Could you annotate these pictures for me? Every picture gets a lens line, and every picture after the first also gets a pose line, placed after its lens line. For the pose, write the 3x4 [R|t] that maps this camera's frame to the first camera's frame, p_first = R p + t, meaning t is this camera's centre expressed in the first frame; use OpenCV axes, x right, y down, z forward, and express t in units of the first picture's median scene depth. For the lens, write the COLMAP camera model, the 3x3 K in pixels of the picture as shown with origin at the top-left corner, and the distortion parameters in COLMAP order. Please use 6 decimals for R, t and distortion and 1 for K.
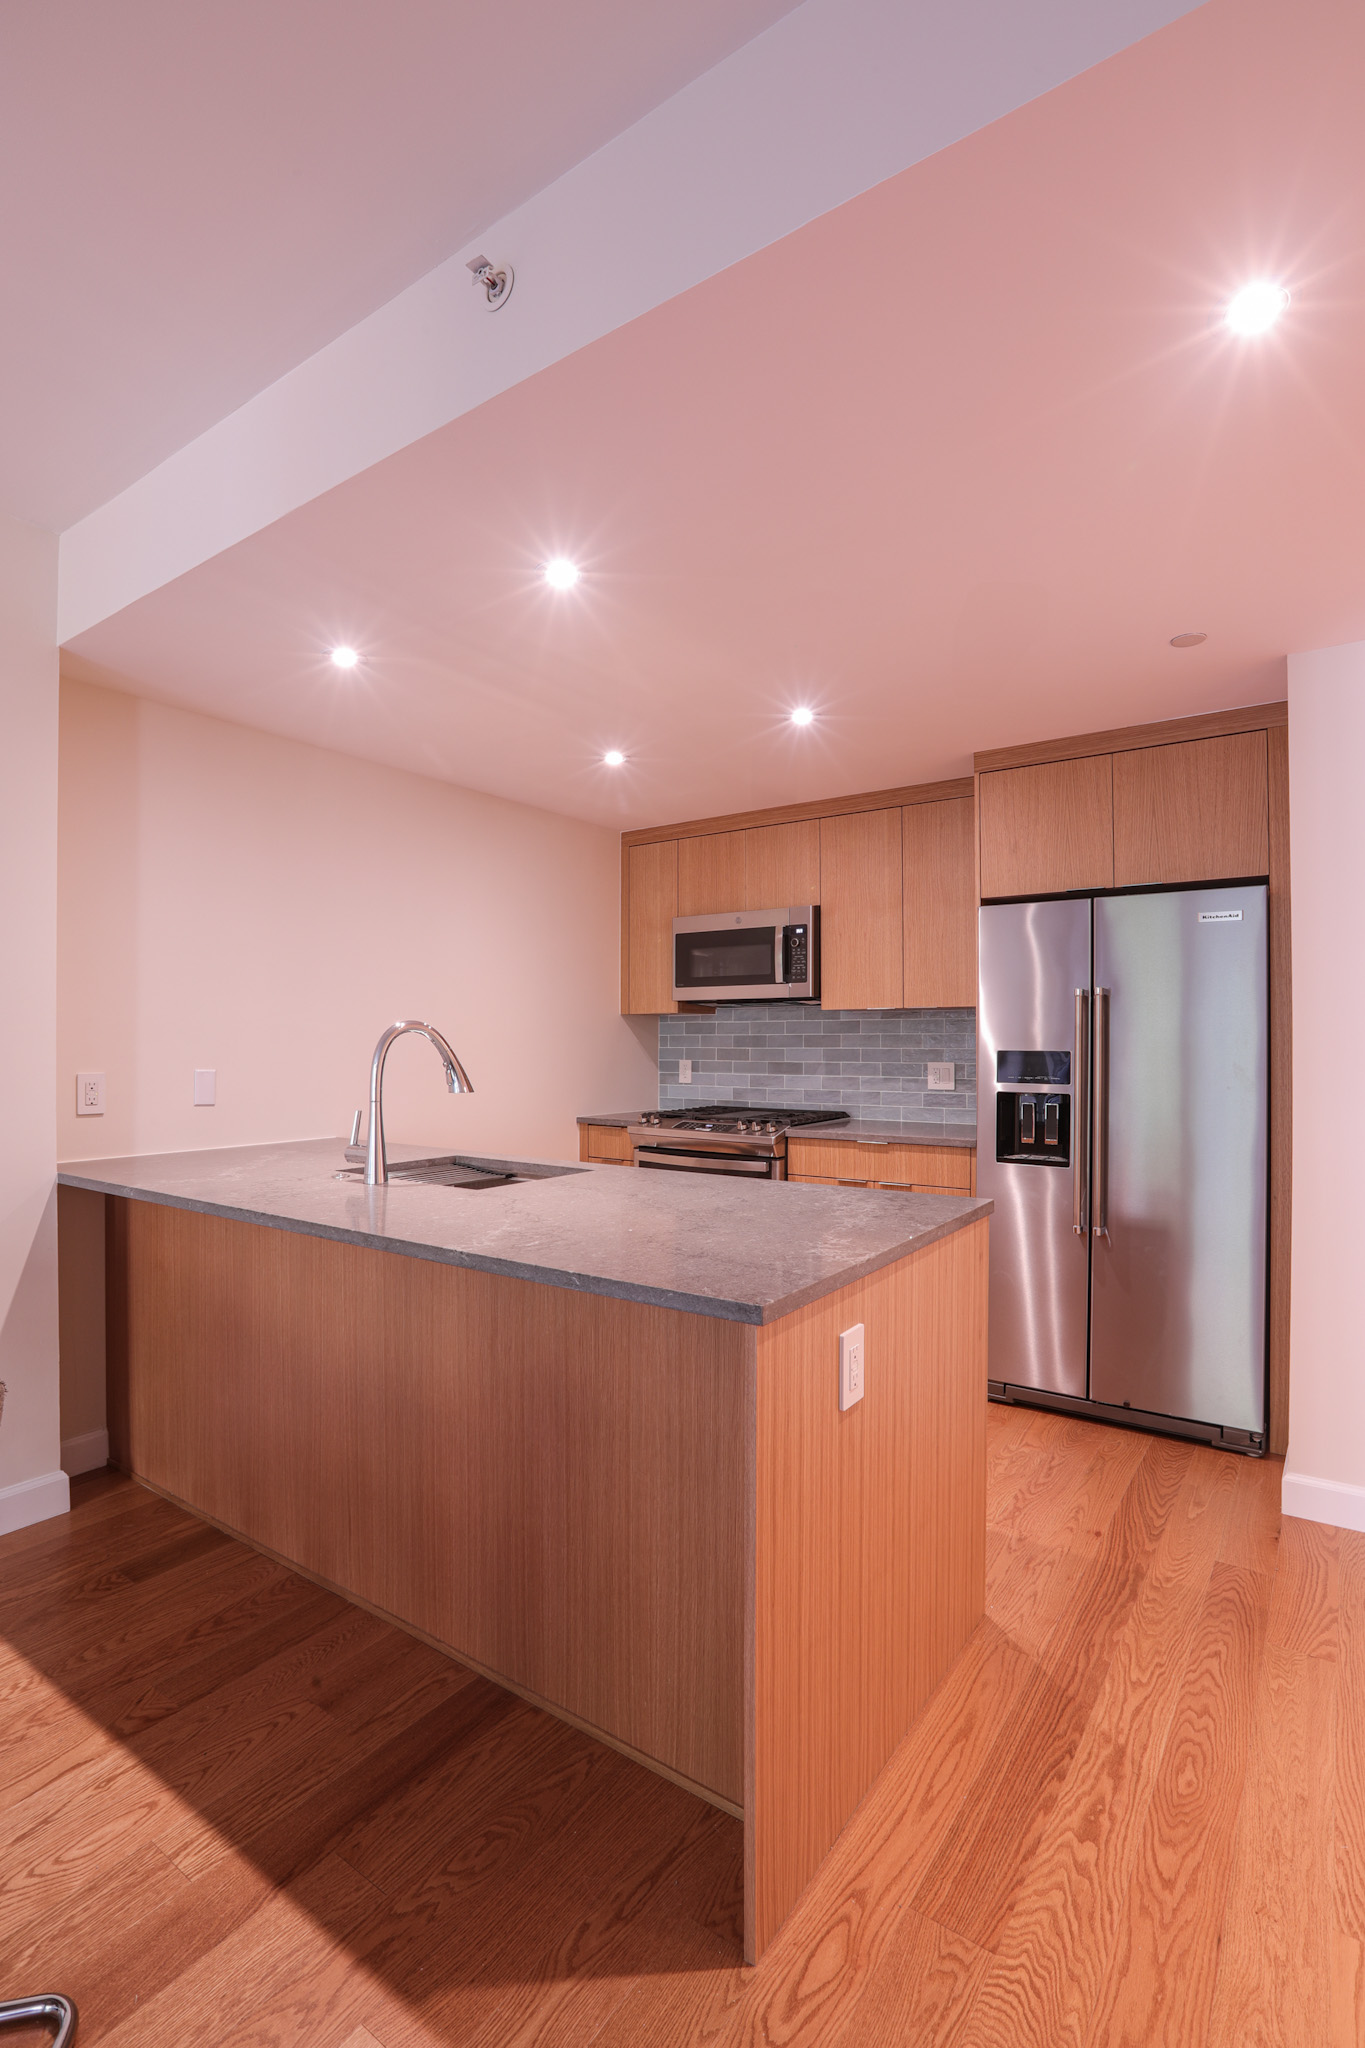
lens RADIAL K [[939.1, 0, 688.6], [0, 939.1, 1036.1], [0, 0, 1]] dist [-0.002087, -0.000078]
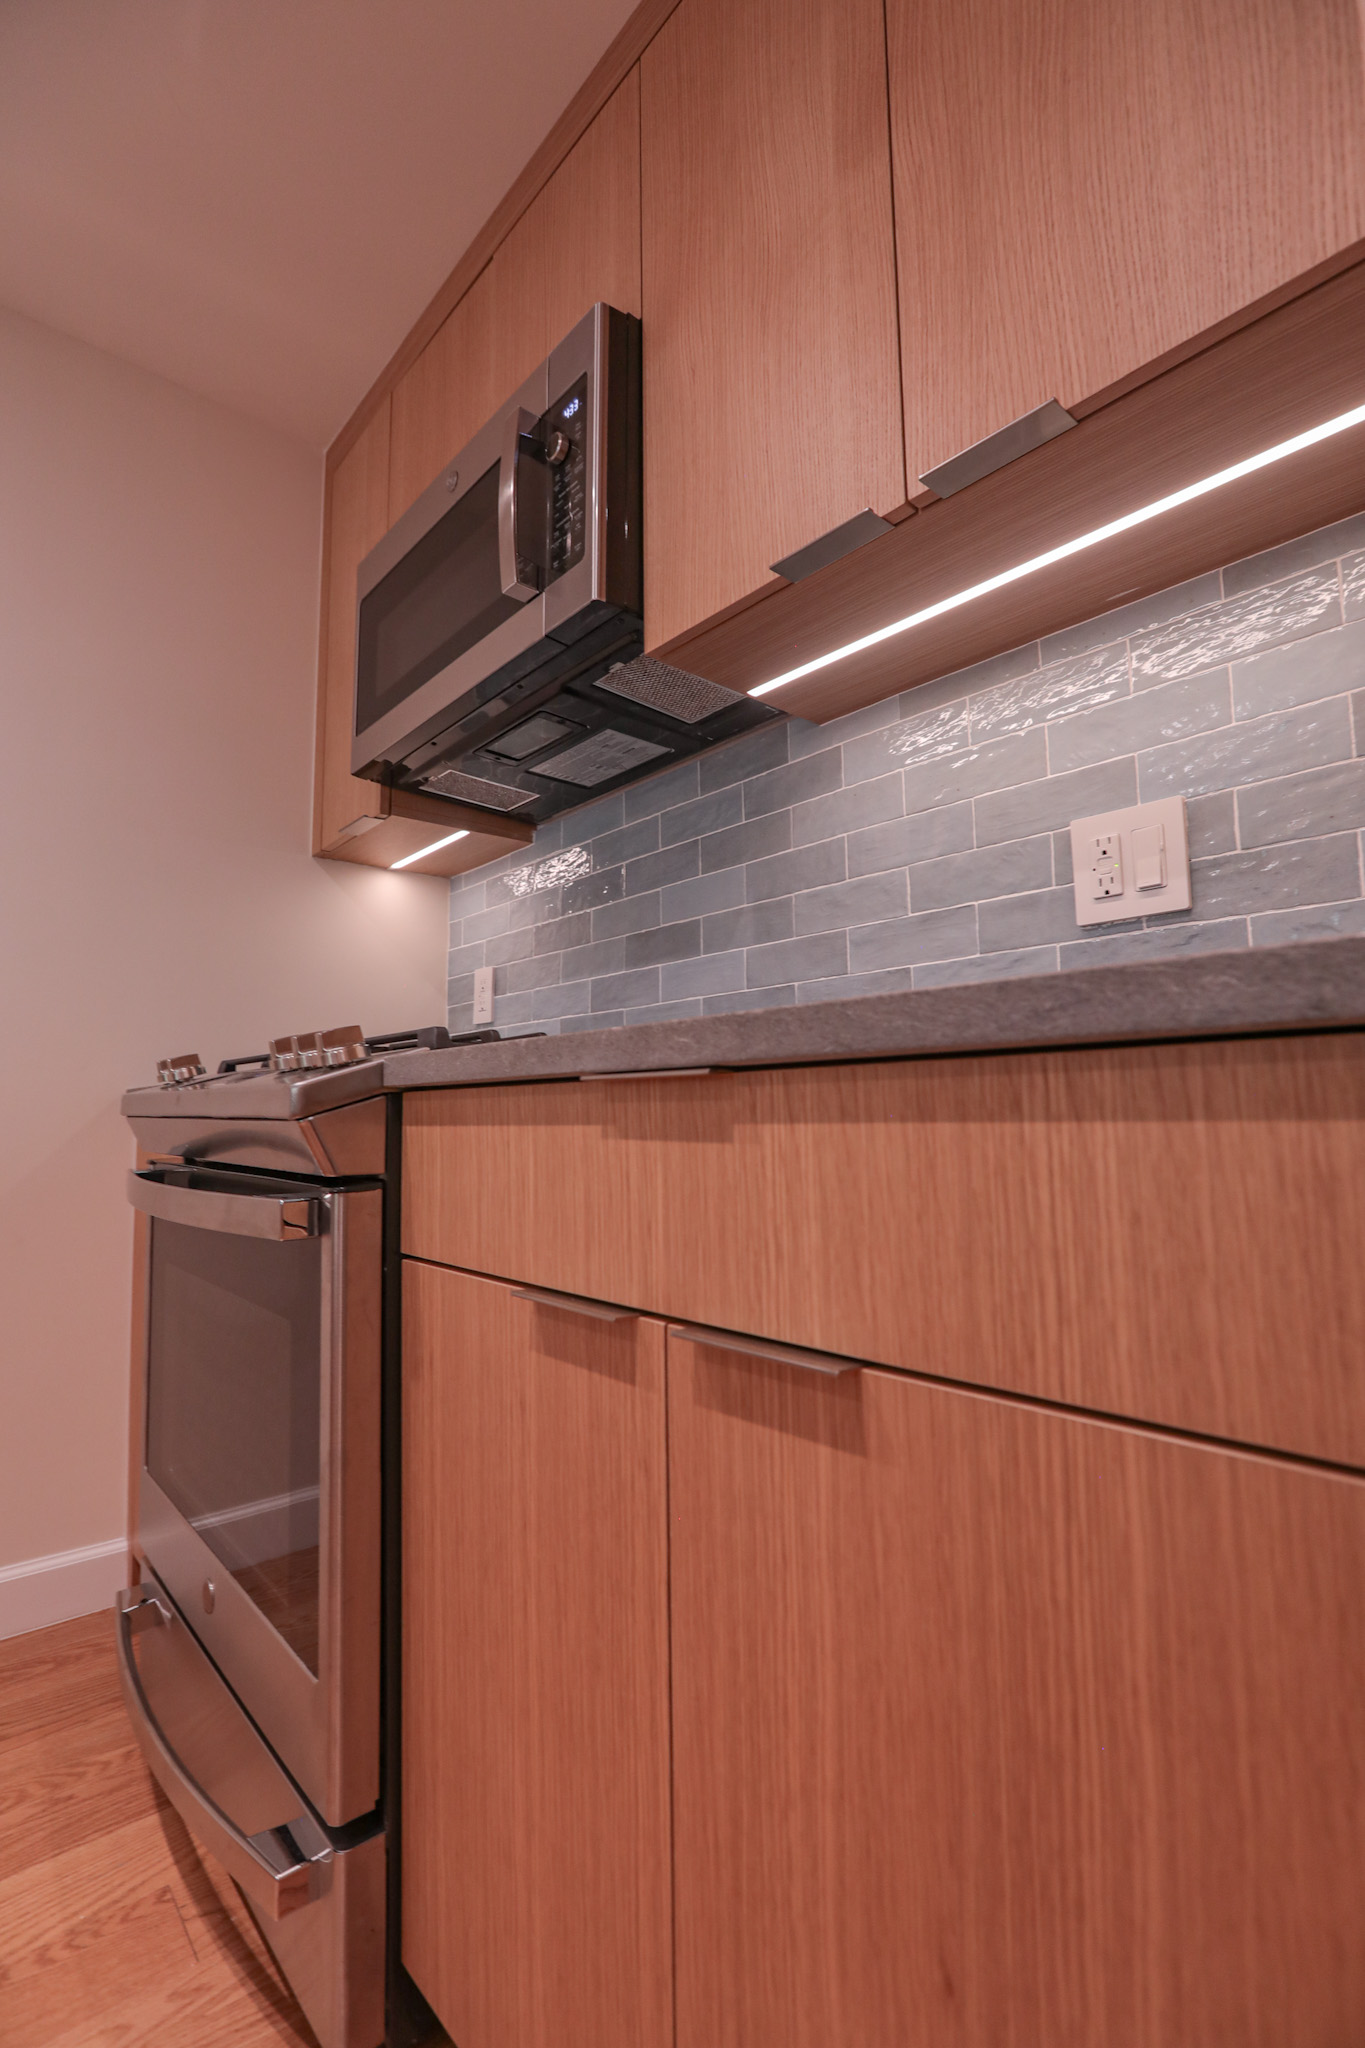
lens RADIAL K [[939.1, 0, 671.6], [0, 939.1, 1018.5], [0, 0, 1]] dist [-0.002087, -0.000078]
pose [[0.969138, -0.038711, -0.243462, 0.211583], [0.016241, 0.995474, -0.093634, 0.104430], [0.245985, 0.086790, 0.965380, 0.738040]]
